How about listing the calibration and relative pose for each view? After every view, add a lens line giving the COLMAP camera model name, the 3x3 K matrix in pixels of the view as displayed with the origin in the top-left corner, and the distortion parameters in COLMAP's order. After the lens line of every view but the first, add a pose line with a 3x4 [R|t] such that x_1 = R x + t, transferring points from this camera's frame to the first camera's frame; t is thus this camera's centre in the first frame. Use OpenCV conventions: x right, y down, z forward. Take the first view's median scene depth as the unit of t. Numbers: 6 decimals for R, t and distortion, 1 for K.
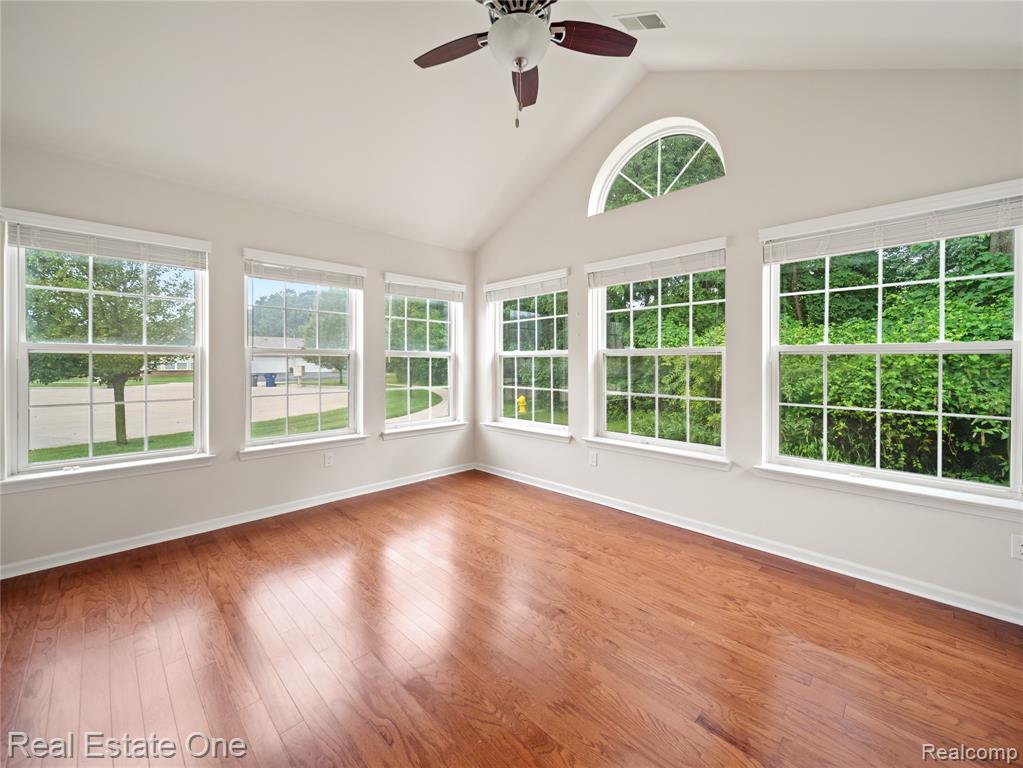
lens RADIAL K [[409.7, 0, 512.9], [0, 409.7, 370.7], [0, 0, 1]] dist [-0.000251, -0.000020]
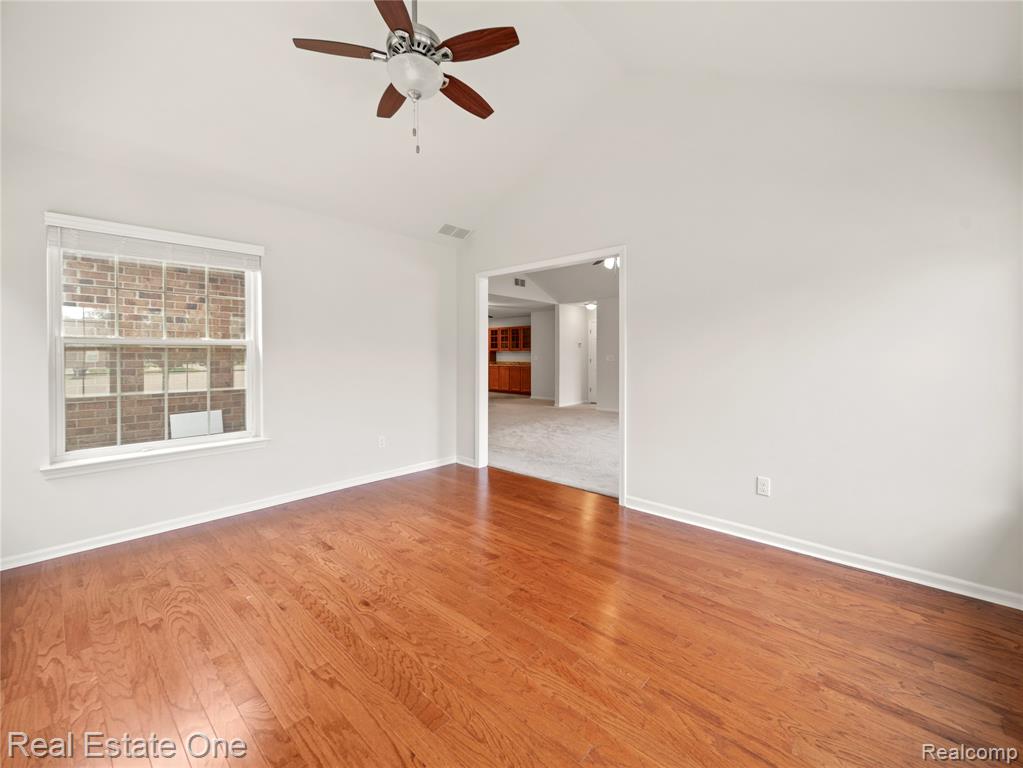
lens RADIAL K [[409.7, 0, 512.9], [0, 409.7, 370.7], [0, 0, 1]] dist [-0.000251, -0.000020]
pose [[-0.998858, -0.002699, -0.047705, -0.175367], [-0.005662, 0.998055, 0.062075, -0.037412], [0.047445, 0.062275, -0.996931, 1.868969]]
